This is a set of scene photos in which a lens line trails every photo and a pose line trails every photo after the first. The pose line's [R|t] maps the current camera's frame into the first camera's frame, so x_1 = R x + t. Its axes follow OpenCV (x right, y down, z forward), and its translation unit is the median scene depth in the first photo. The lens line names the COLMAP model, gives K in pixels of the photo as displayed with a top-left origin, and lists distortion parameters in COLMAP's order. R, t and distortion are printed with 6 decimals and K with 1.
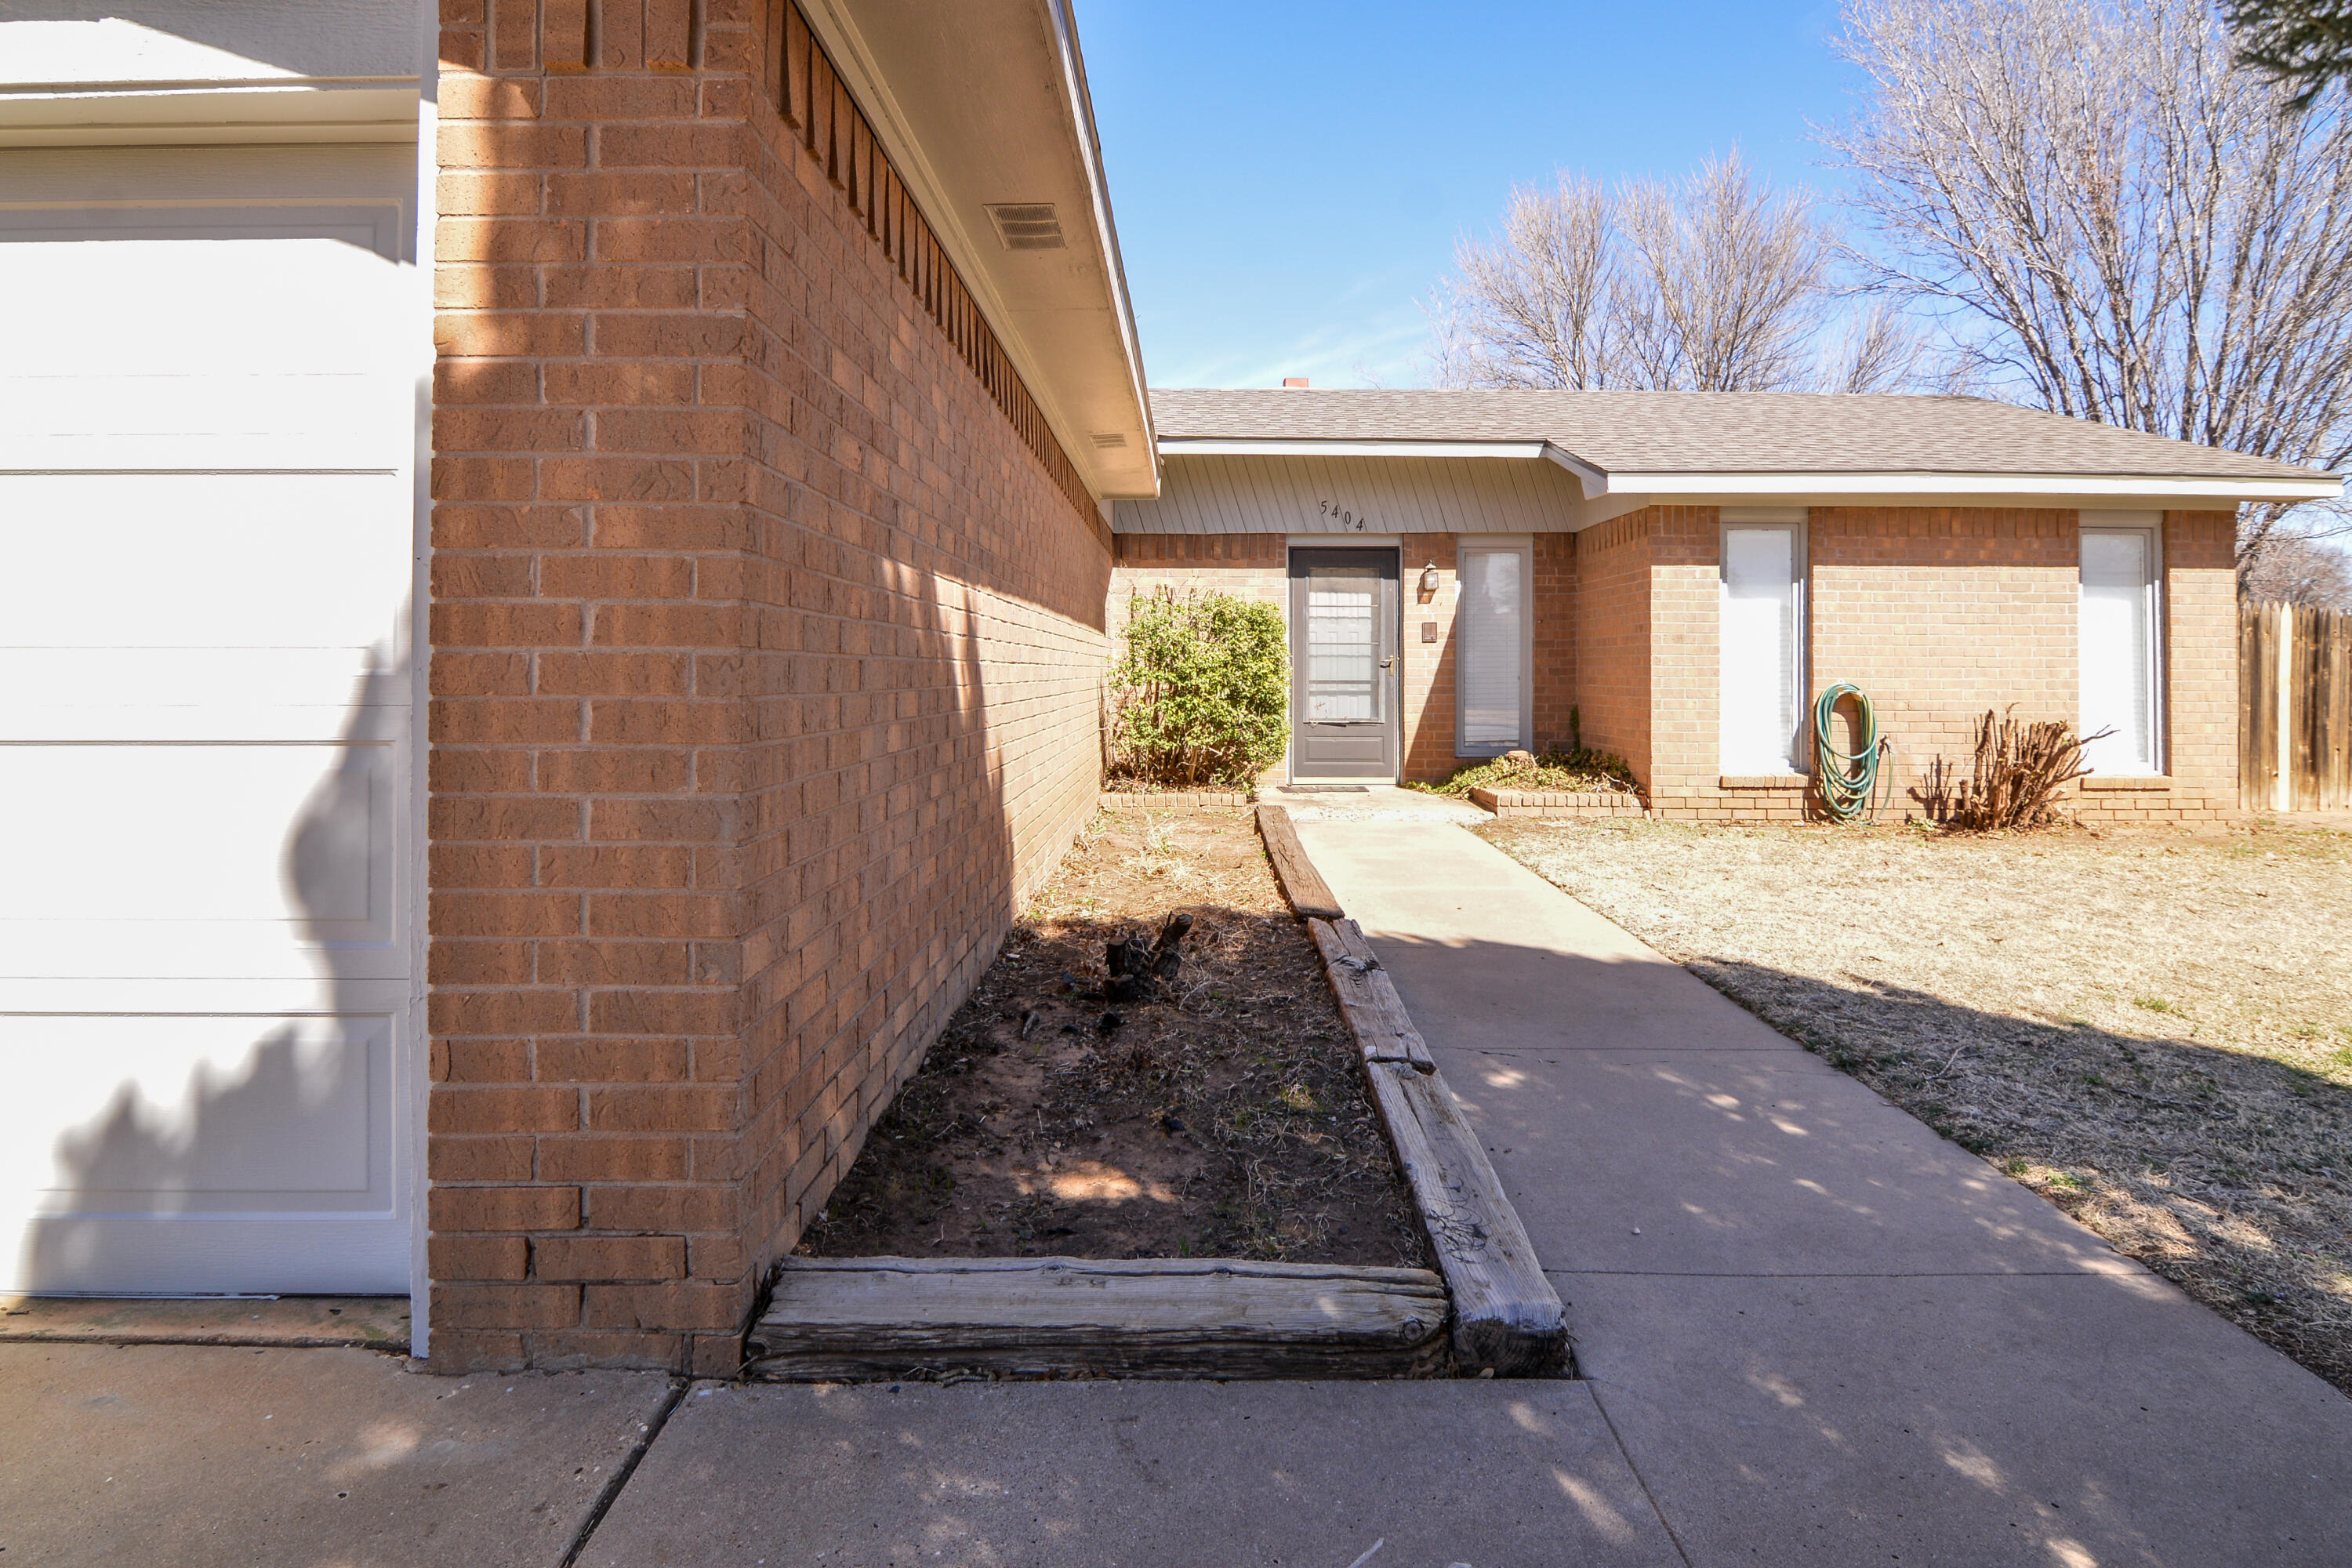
lens RADIAL K [[1296.3, 0, 1226.0], [0, 1296.3, 660.6], [0, 0, 1]] dist [-0.005908, -0.011148]
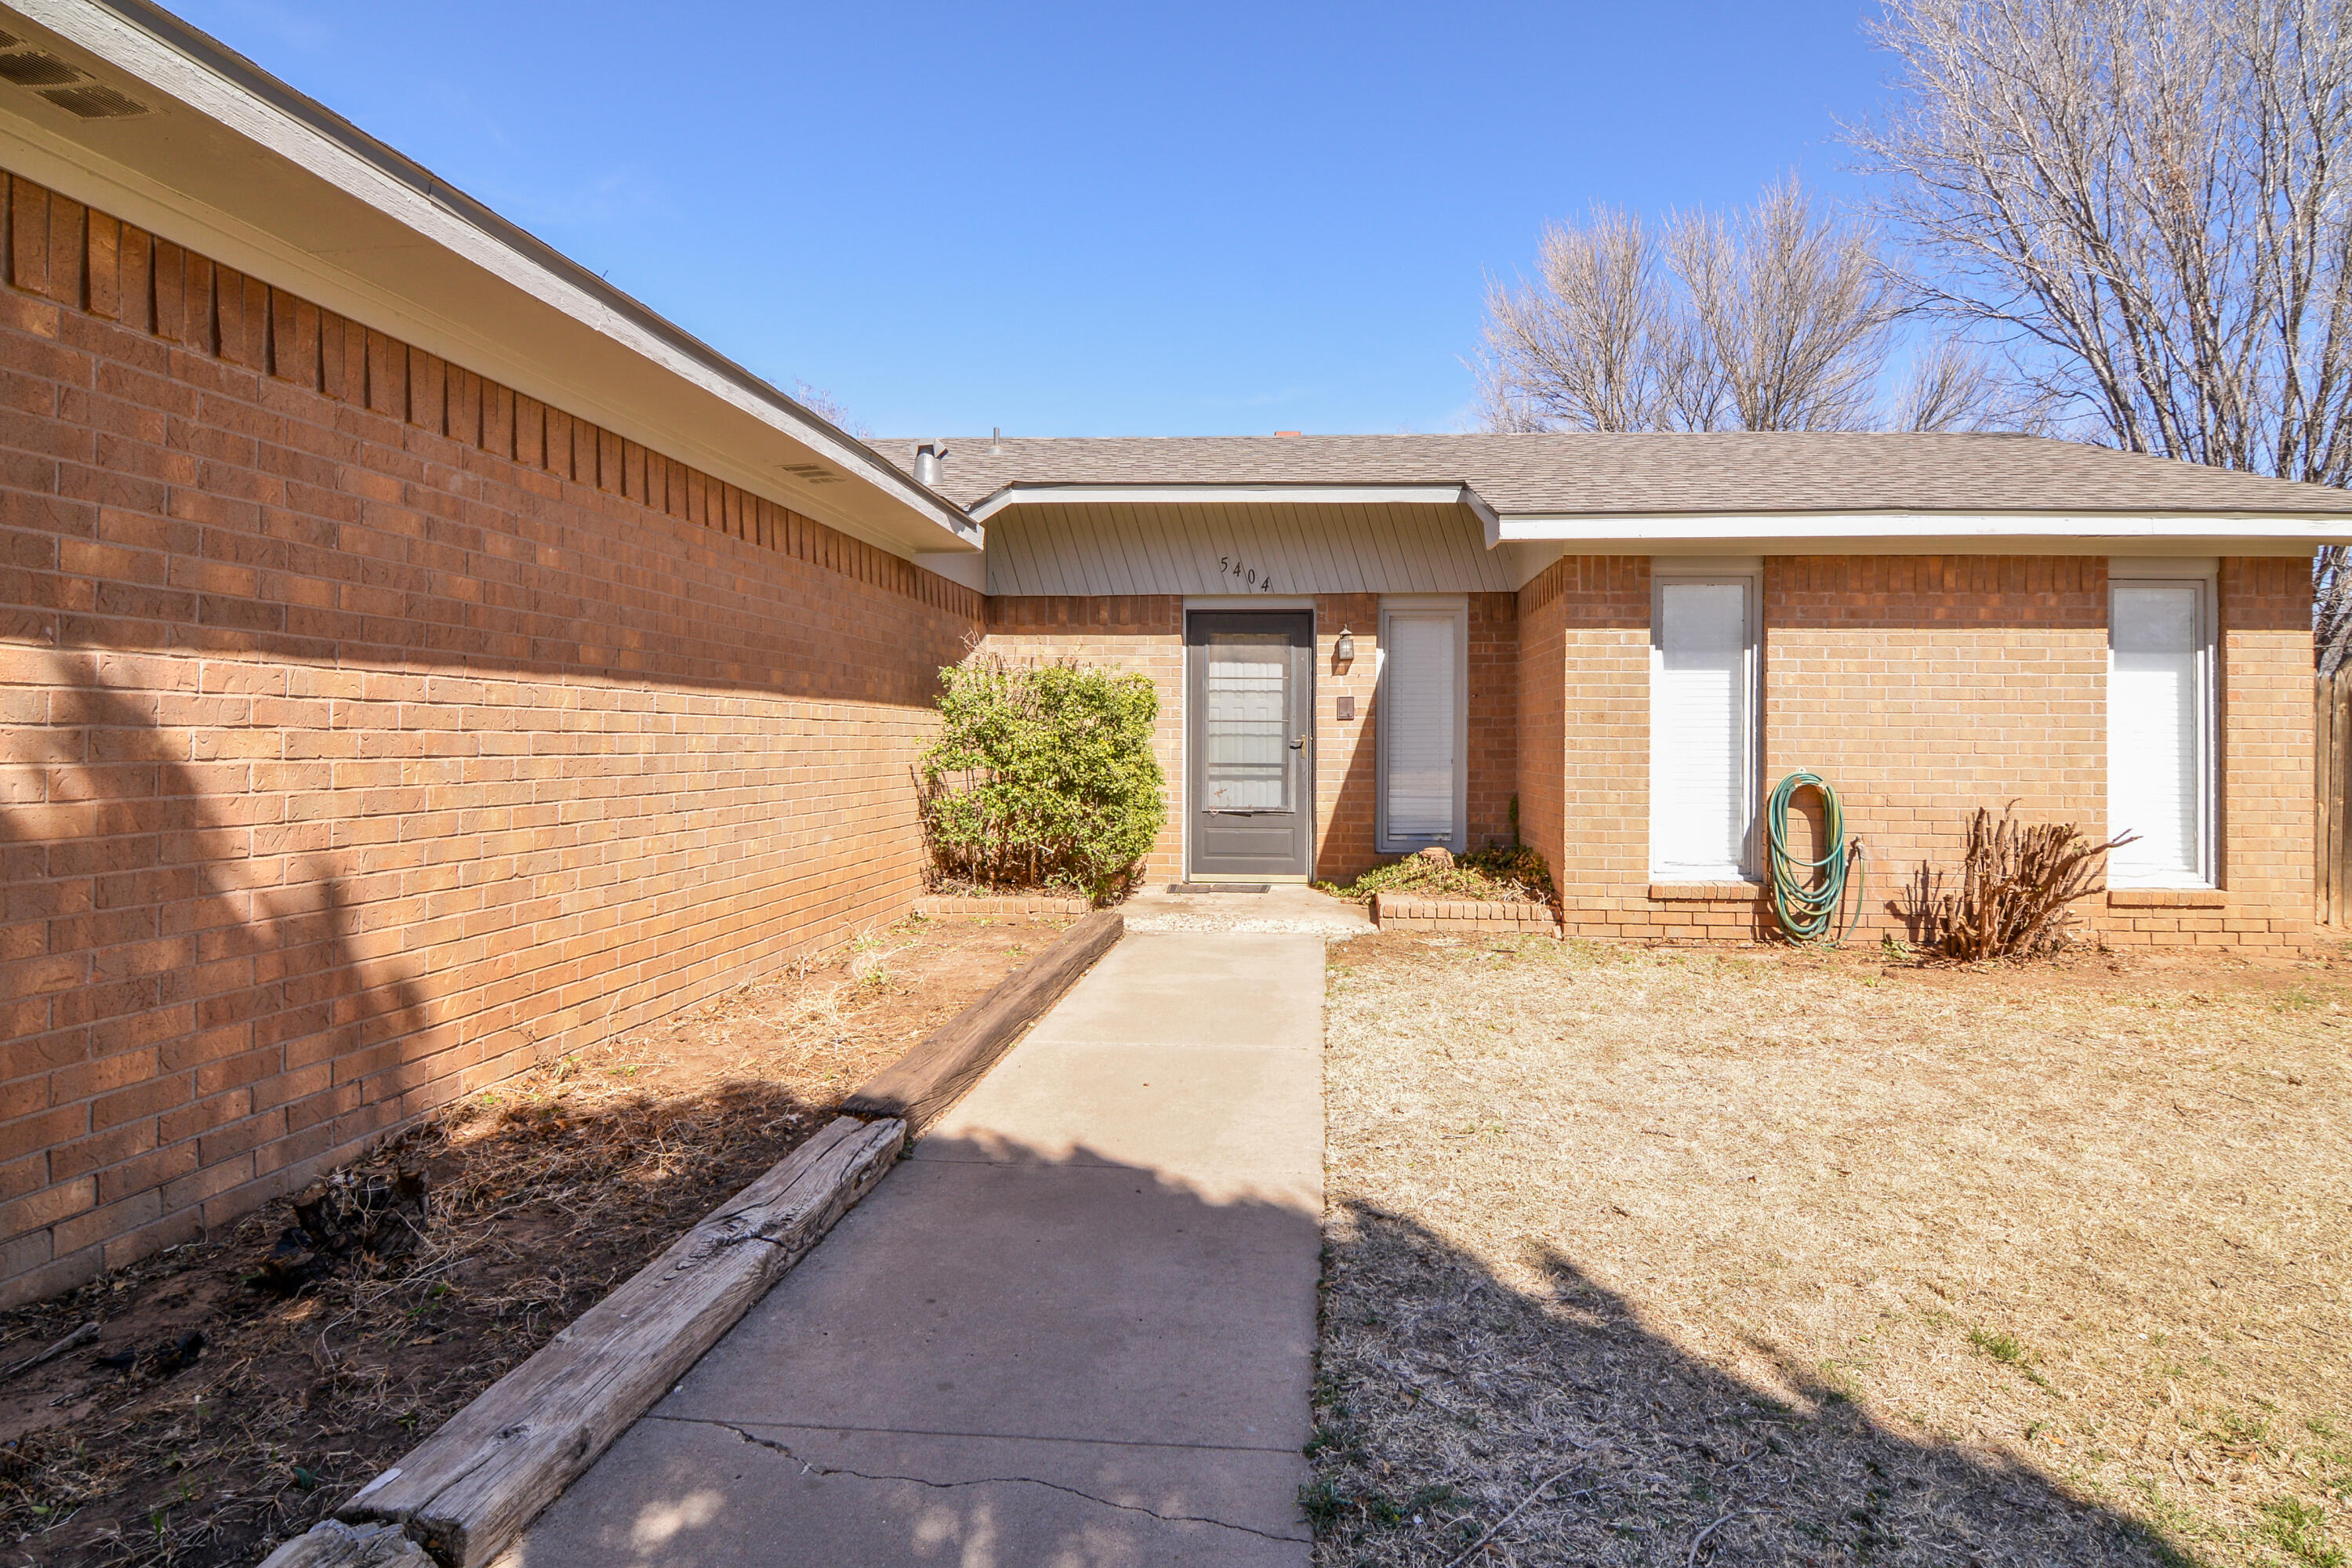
lens RADIAL K [[1296.3, 0, 1228.5], [0, 1296.3, 746.1], [0, 0, 1]] dist [-0.005908, -0.011148]
pose [[0.997531, 0.002628, -0.070175, 0.170829], [-0.001881, 0.999941, 0.010703, -0.007031], [0.070199, -0.010545, 0.997477, 0.160714]]
